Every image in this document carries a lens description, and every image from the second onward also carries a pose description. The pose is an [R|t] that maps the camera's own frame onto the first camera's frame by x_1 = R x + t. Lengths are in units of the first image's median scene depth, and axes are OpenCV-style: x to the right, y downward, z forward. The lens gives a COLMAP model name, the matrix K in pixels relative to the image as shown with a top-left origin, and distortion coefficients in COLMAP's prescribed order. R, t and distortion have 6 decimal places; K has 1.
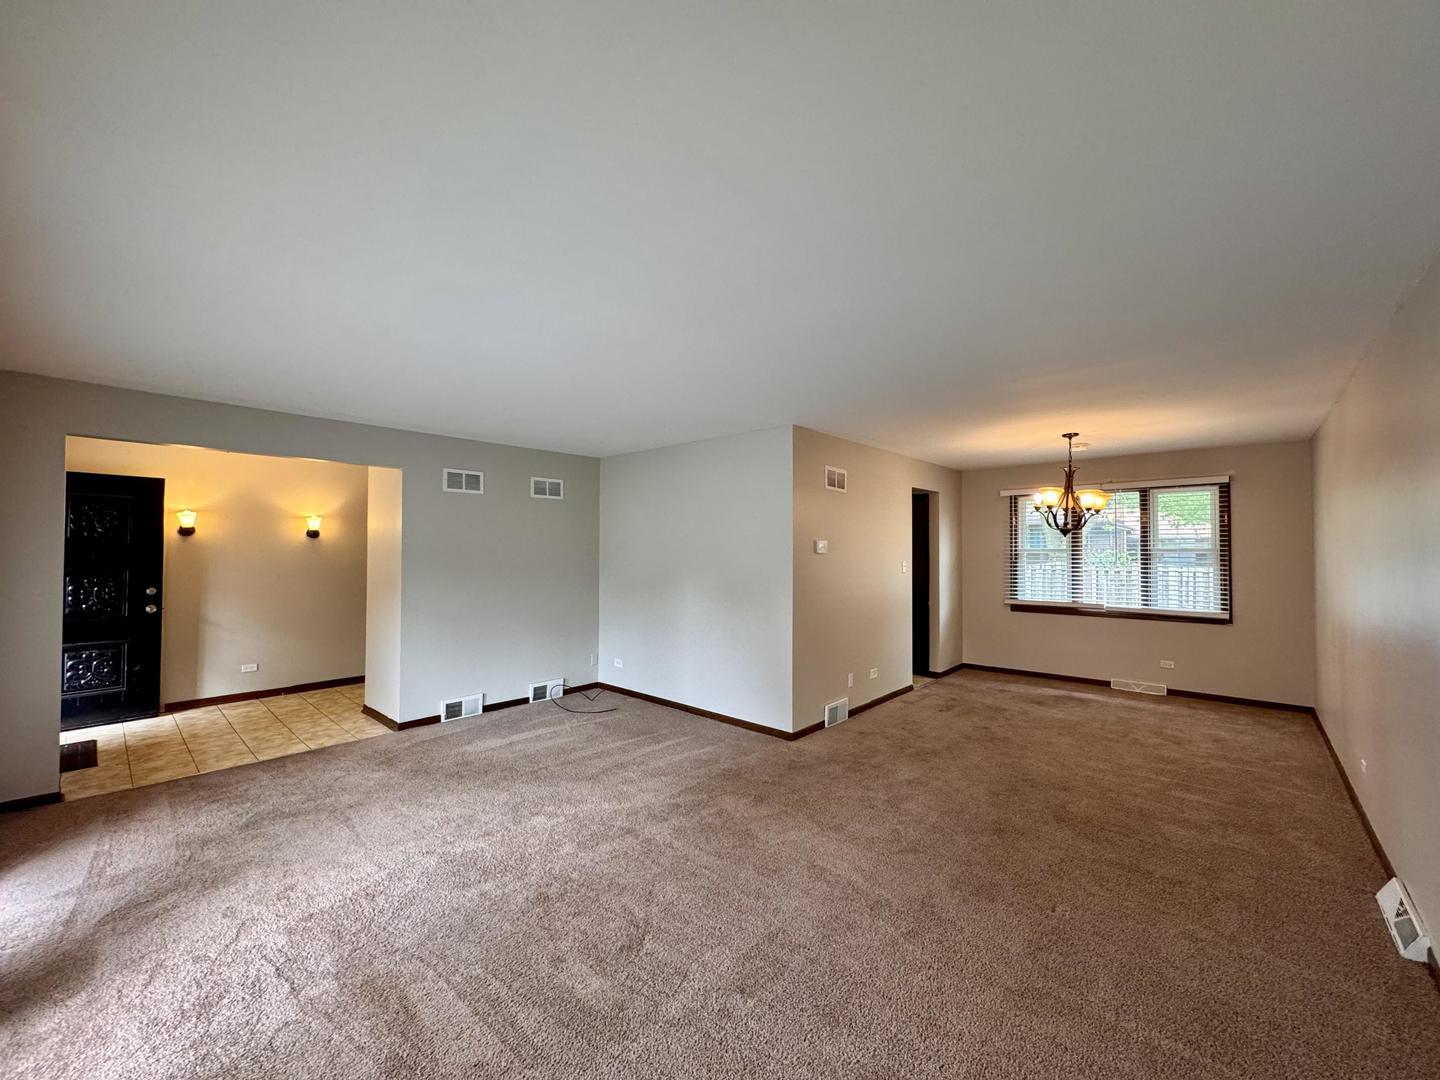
lens RADIAL K [[574.0, 0, 720.0], [0, 574.0, 540.0], [0, 0, 1]] dist [-0.003194, 0.000392]
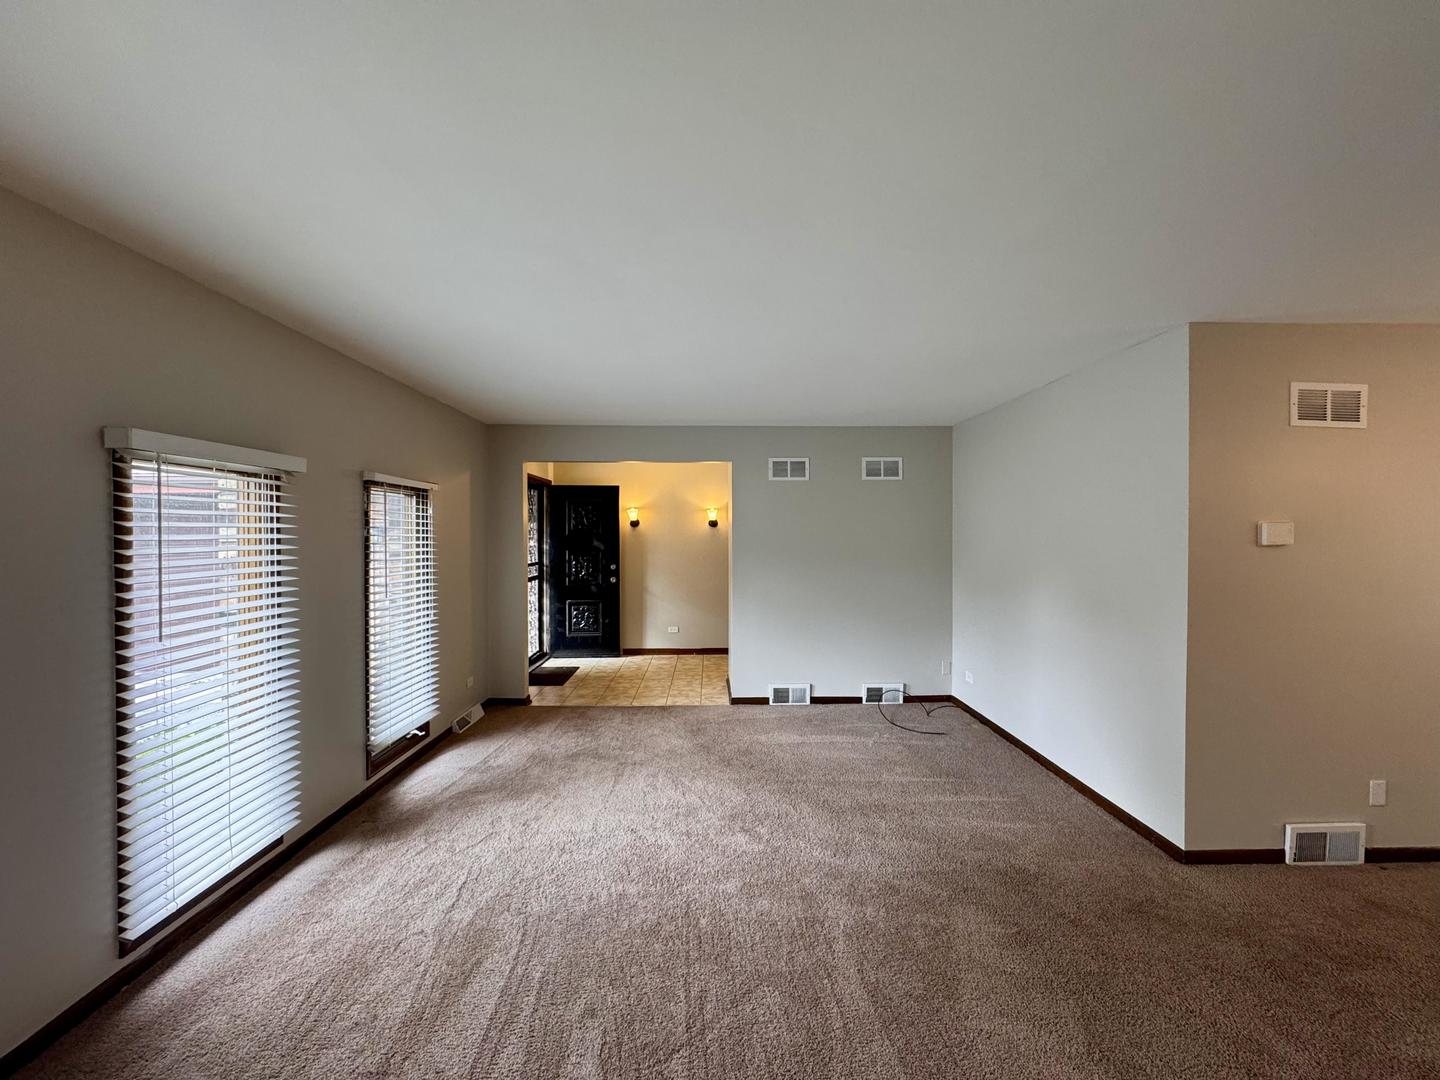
lens RADIAL K [[574.0, 0, 720.0], [0, 574.0, 540.0], [0, 0, 1]] dist [-0.003194, 0.000392]
pose [[0.686399, 0.004767, -0.727209, 0.215235], [0.015497, 0.999656, 0.021181, -0.002063], [0.727060, -0.025808, 0.686089, 0.247963]]
